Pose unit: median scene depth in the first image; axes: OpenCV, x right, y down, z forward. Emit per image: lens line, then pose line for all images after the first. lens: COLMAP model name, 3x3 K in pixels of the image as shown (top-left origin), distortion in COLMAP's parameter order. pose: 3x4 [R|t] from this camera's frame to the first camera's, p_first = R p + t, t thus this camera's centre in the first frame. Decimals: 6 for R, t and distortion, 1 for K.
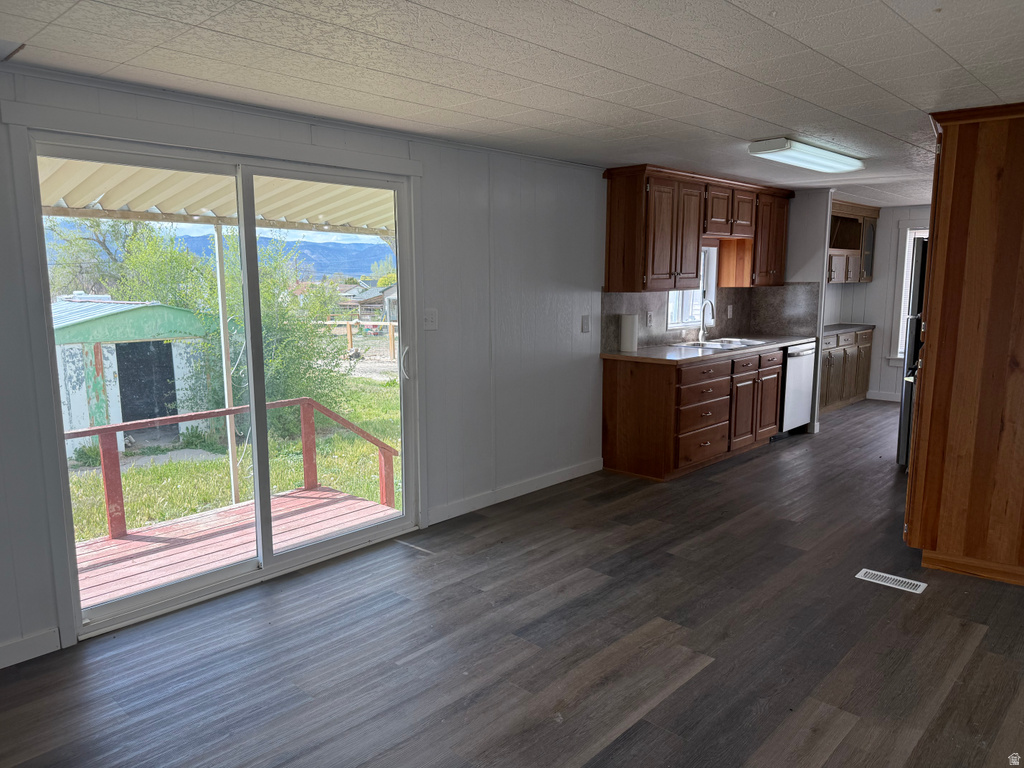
lens RADIAL K [[728.7, 0, 492.1], [0, 728.7, 388.2], [0, 0, 1]] dist [0.060548, -0.073383]
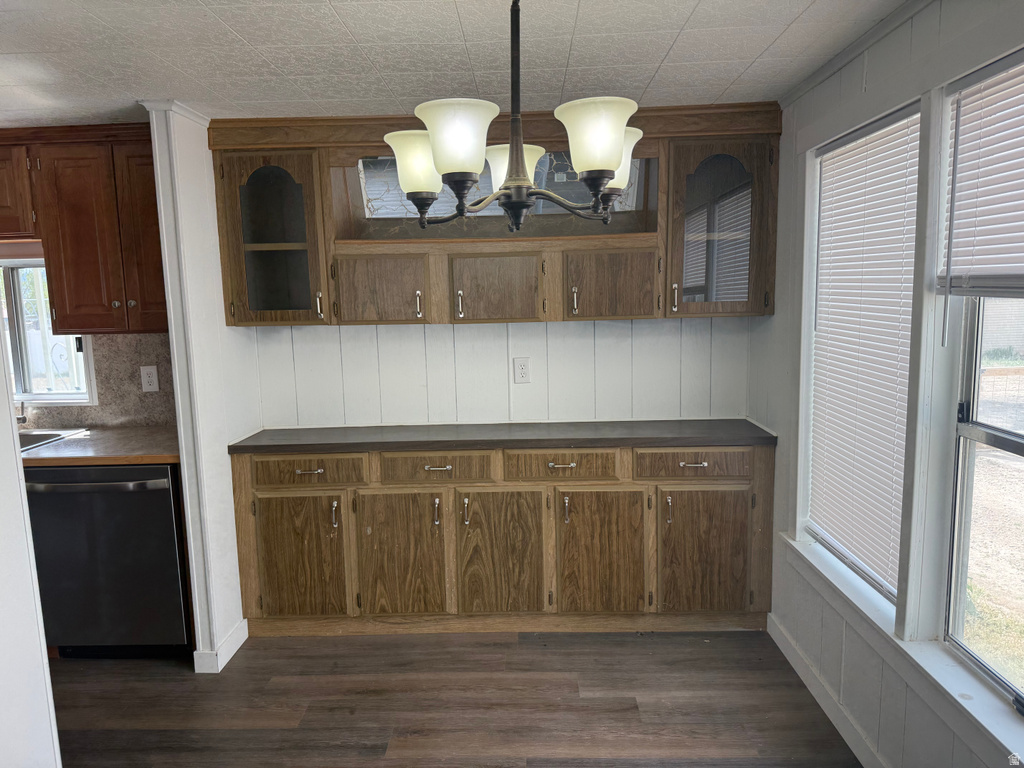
lens RADIAL K [[728.7, 0, 506.5], [0, 728.7, 386.6], [0, 0, 1]] dist [0.060548, -0.073383]
pose [[0.664507, 0.085756, -0.742345, 0.975282], [-0.091768, 0.995239, 0.032825, -0.155455], [0.741626, 0.046311, 0.669213, 0.943840]]
